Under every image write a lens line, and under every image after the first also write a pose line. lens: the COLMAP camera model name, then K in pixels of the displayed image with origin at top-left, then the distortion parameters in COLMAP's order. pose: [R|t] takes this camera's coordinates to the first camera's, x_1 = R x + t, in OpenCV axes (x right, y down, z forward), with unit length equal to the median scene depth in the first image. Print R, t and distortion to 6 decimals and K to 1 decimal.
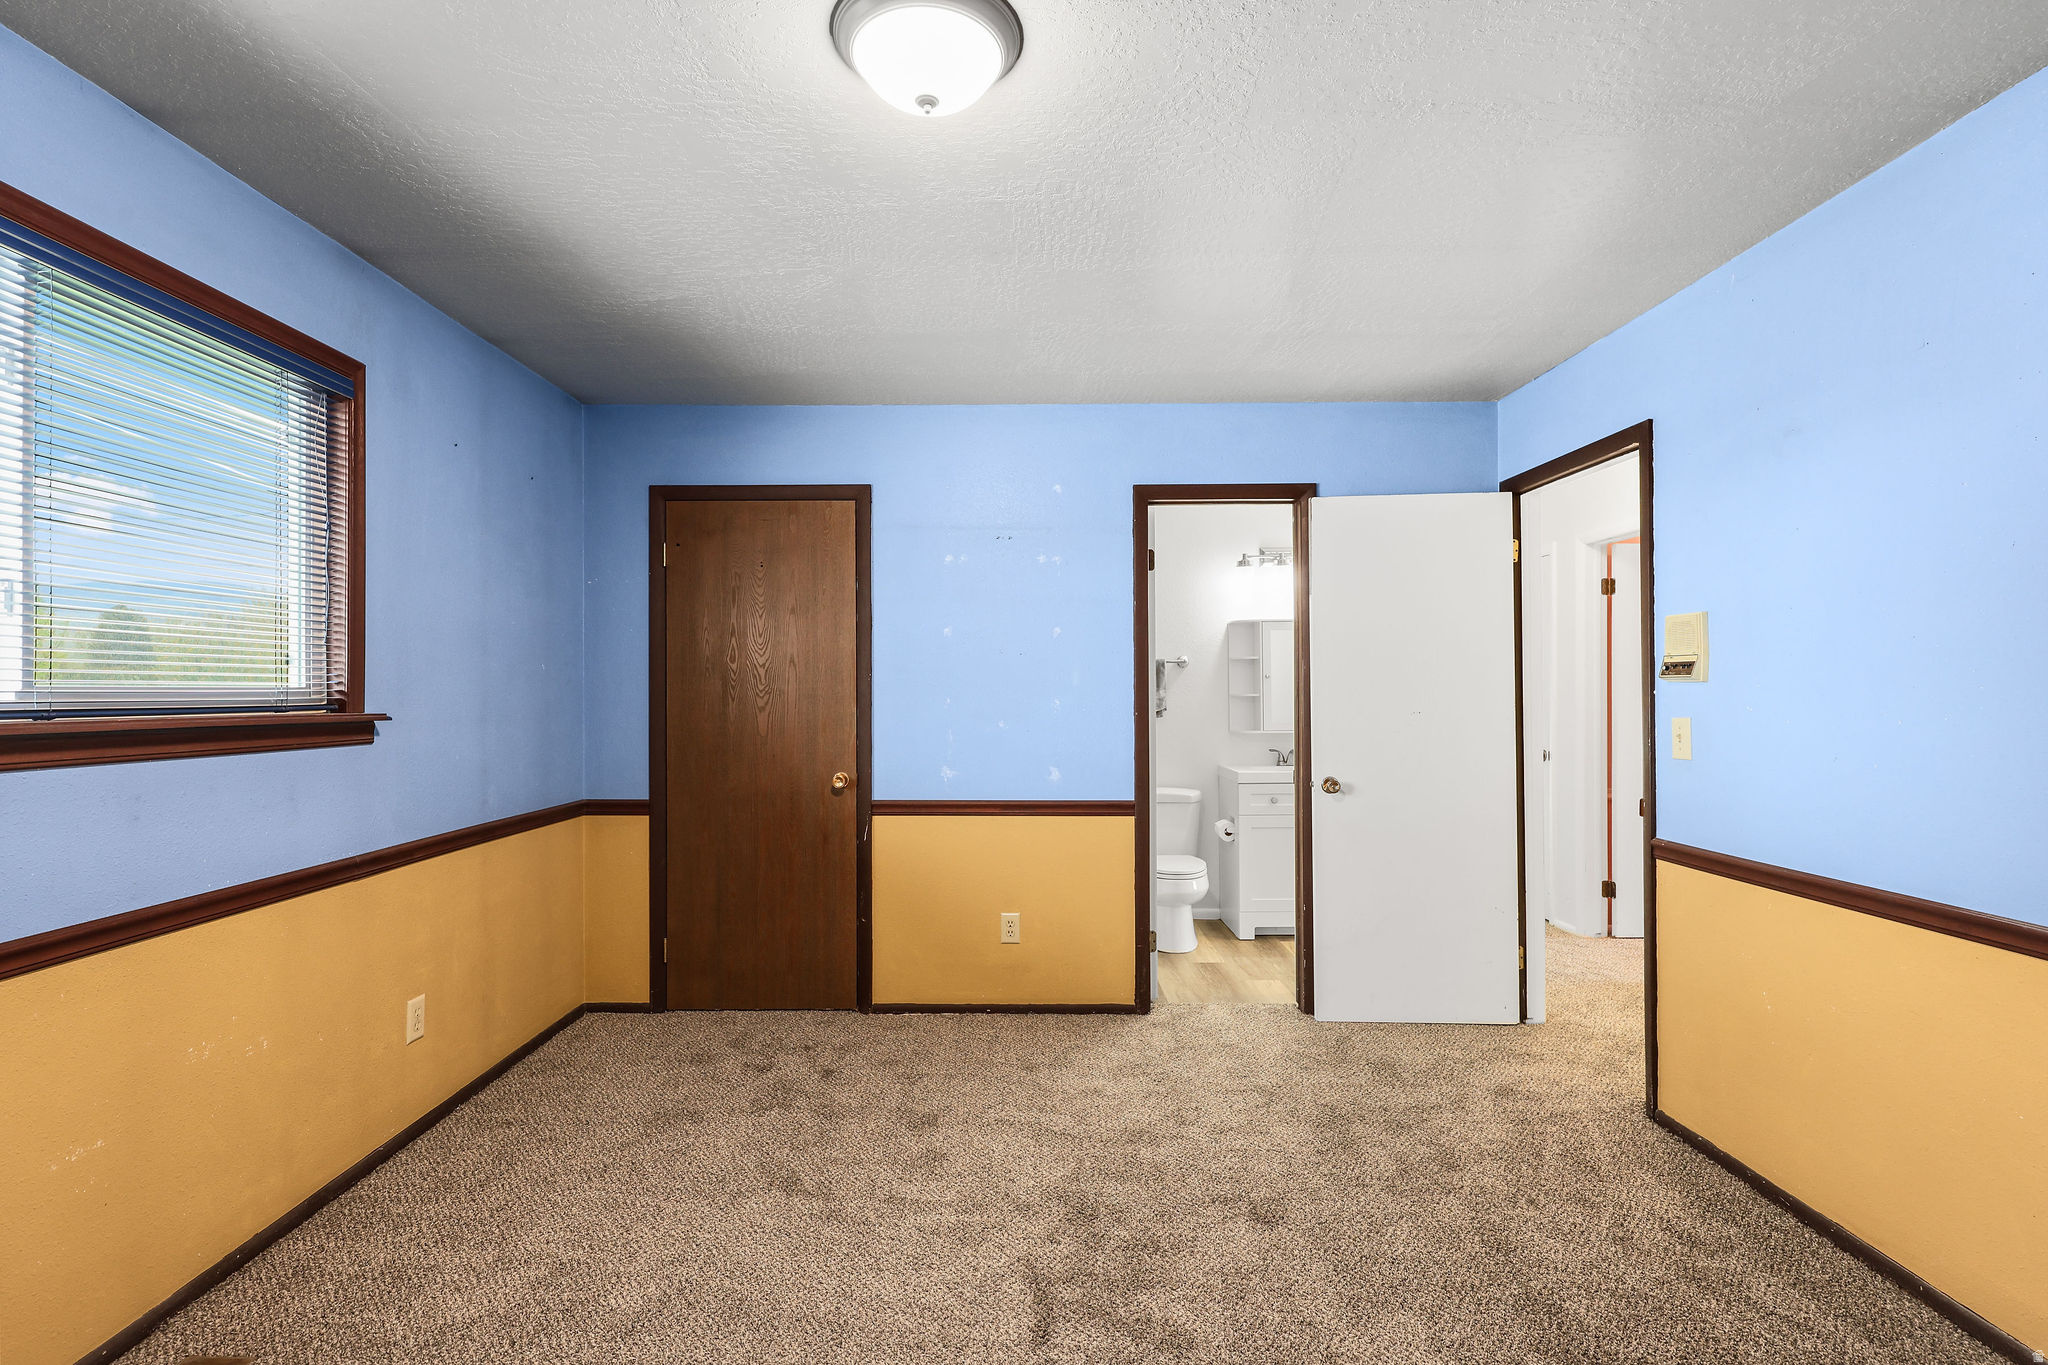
lens RADIAL K [[946.9, 0, 1016.3], [0, 946.9, 681.9], [0, 0, 1]] dist [0.003214, -0.000858]
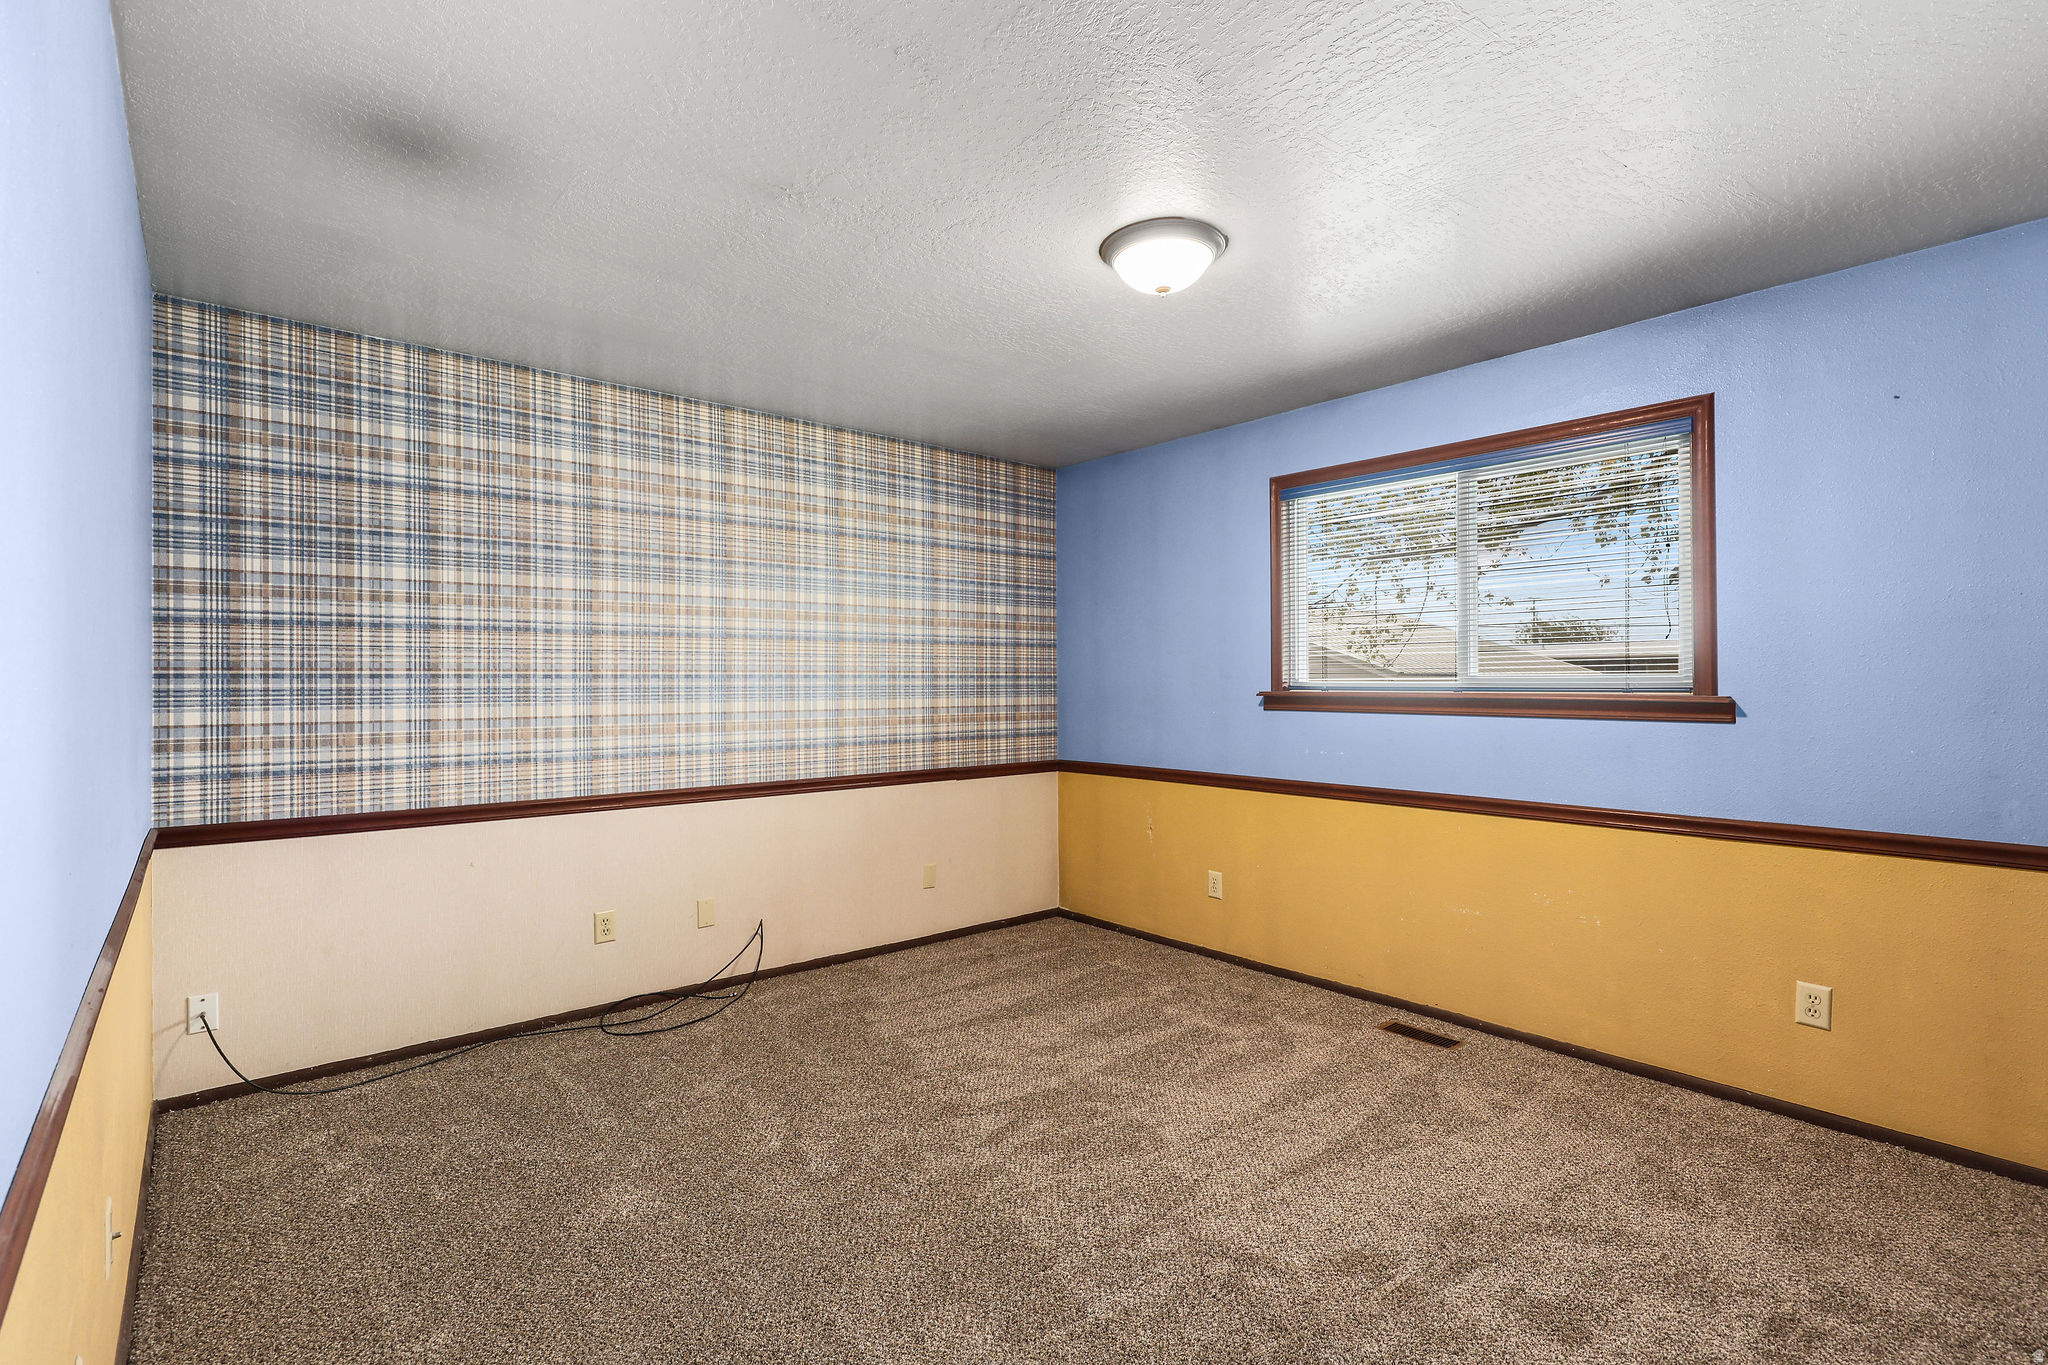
lens RADIAL K [[946.9, 0, 1020.8], [0, 946.9, 680.5], [0, 0, 1]] dist [0.003214, -0.000858]
pose [[-0.757786, 0.004050, -0.652491, 0.700814], [0.007164, 0.999972, -0.002113, 0.010478], [0.652464, -0.006276, -0.757794, 1.315137]]
